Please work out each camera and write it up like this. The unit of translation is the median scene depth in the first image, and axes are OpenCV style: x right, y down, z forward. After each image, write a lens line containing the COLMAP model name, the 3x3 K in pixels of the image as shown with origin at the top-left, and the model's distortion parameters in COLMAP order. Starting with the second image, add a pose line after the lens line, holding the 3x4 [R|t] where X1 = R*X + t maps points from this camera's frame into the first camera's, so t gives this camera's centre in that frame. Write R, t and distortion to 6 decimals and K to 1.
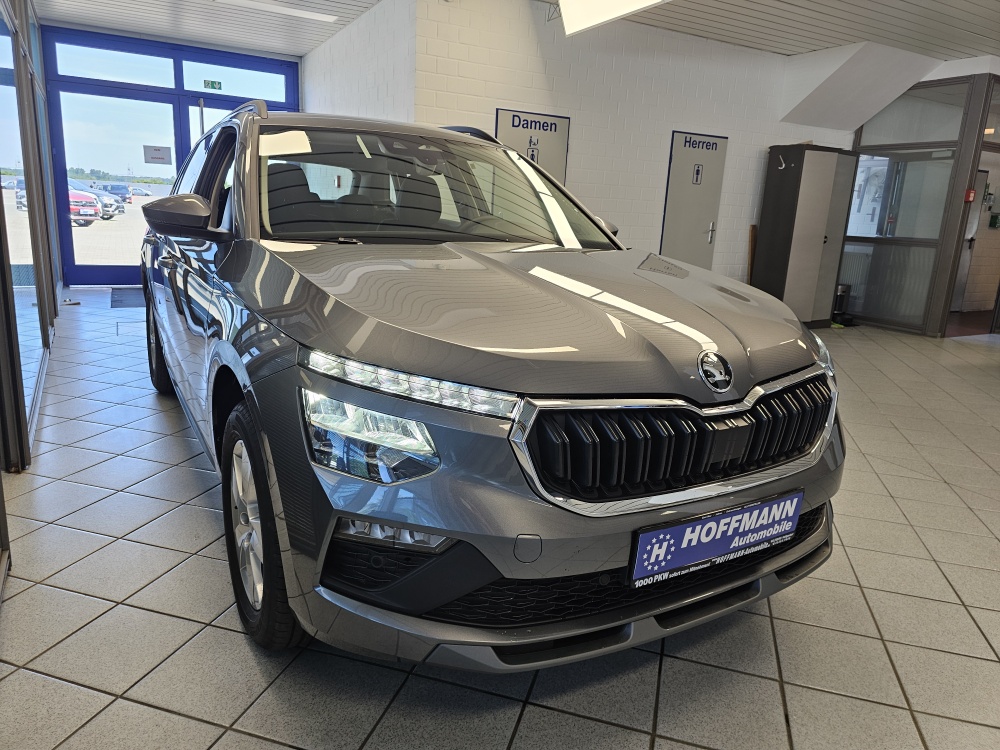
lens RADIAL K [[693.2, 0, 496.9], [0, 693.2, 373.9], [0, 0, 1]] dist [0.047885, -0.056917]
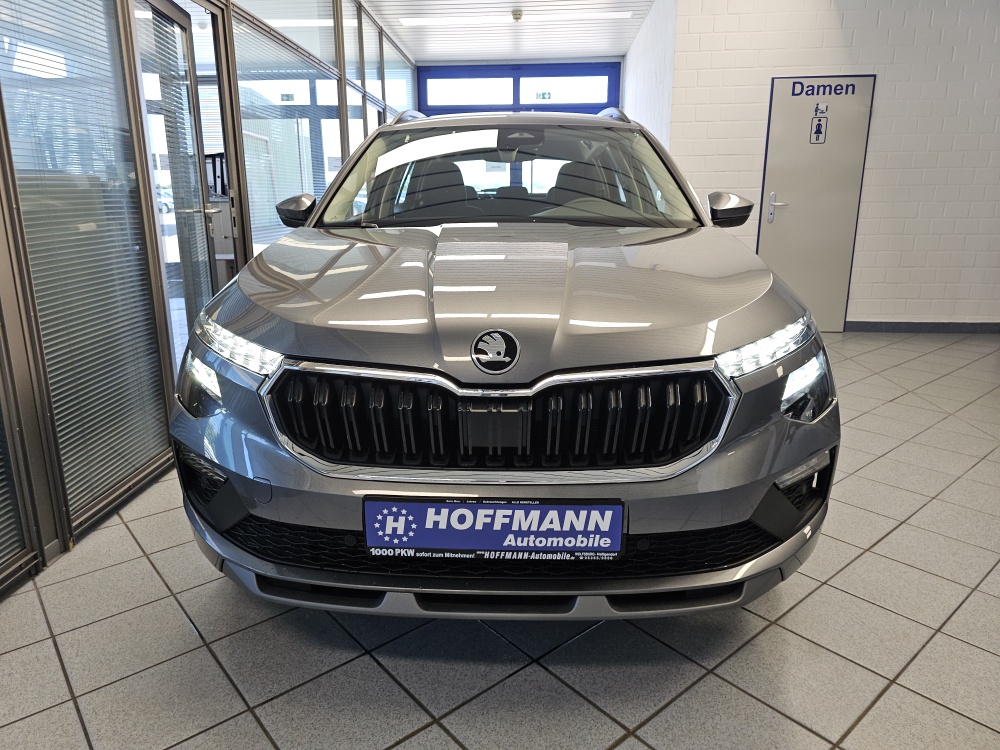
lens RADIAL K [[693.2, 0, 496.9], [0, 693.2, 373.9], [0, 0, 1]] dist [0.047885, -0.056917]
pose [[0.821877, 0.085326, -0.563238, 0.793989], [-0.084077, 0.996060, 0.028210, 0.001799], [0.563426, 0.024171, 0.825813, 0.233249]]
